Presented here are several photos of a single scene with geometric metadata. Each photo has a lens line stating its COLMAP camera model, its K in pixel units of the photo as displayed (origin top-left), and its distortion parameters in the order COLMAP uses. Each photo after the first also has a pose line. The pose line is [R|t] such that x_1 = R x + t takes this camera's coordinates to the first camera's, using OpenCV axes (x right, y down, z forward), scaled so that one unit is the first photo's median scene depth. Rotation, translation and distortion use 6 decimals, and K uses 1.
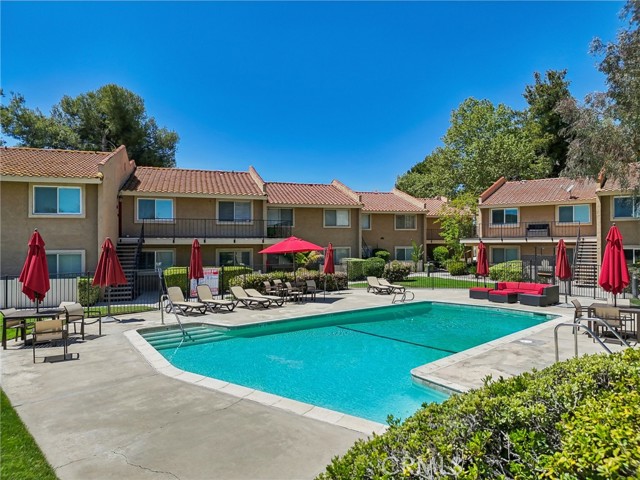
lens RADIAL K [[445.9, 0, 320.2], [0, 445.9, 240.4], [0, 0, 1]] dist [0.052909, -0.053501]
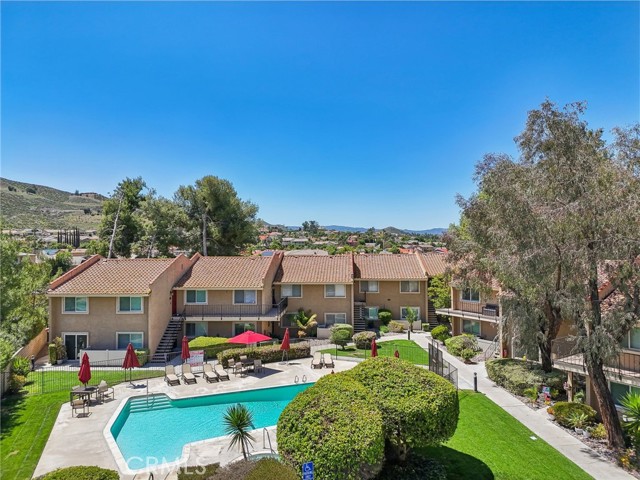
lens RADIAL K [[445.9, 0, 323.7], [0, 445.9, 241.4], [0, 0, 1]] dist [0.052909, -0.053501]
pose [[0.945839, 0.001196, -0.324633, 0.593731], [0.001882, 0.999956, 0.009168, -0.287341], [0.324629, -0.009283, 0.945796, -0.361513]]
